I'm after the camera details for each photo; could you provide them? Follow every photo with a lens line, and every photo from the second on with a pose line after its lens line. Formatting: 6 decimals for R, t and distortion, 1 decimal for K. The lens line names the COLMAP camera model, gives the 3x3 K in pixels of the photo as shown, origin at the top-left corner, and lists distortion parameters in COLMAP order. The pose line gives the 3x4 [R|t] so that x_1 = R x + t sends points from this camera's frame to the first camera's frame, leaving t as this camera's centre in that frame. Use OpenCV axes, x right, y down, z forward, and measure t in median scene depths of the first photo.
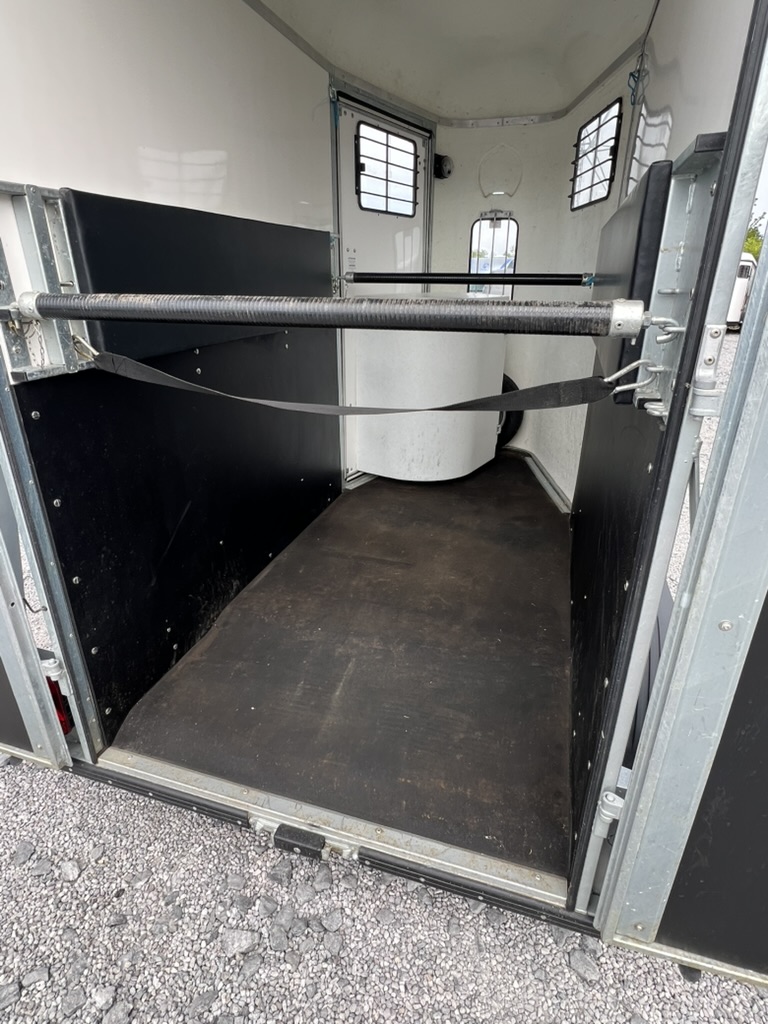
lens RADIAL K [[538.6, 0, 384.0], [0, 538.6, 512.0], [0, 0, 1]] dist [-0.010594, -0.001887]
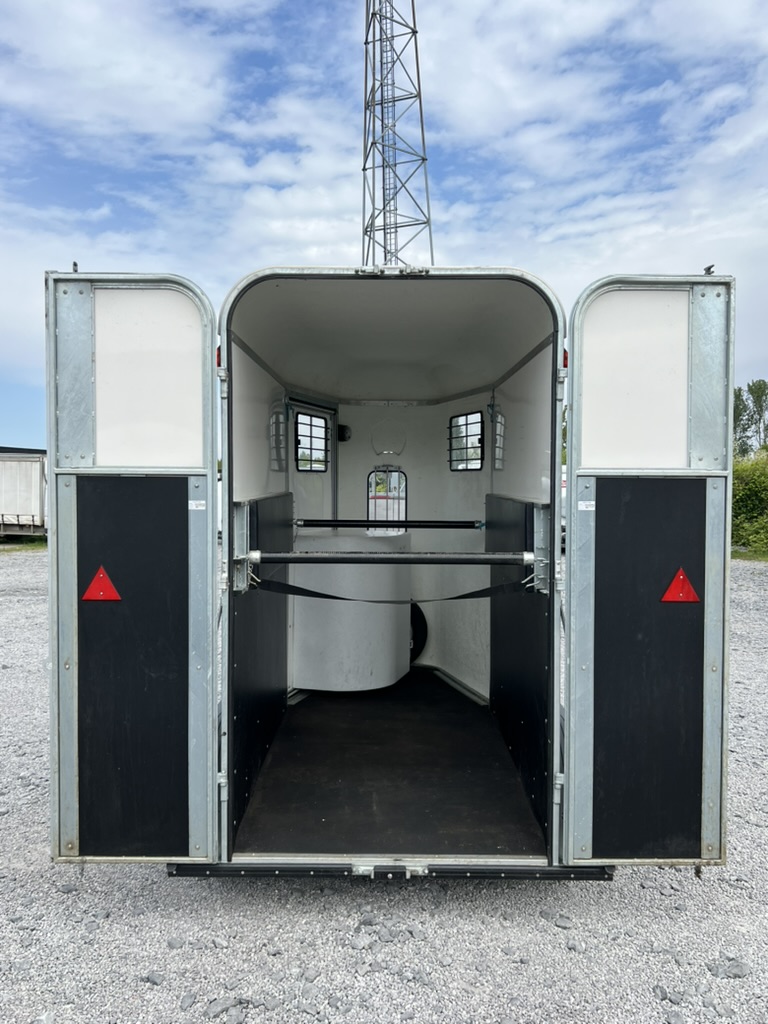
lens RADIAL K [[854.5, 0, 384.0], [0, 854.5, 512.0], [0, 0, 1]] dist [0.001026, -0.013420]
pose [[0.953783, -0.008875, 0.300365, -0.469675], [0.118629, 0.929496, -0.349234, 0.256954], [-0.276089, 0.368725, 0.887590, -0.828433]]
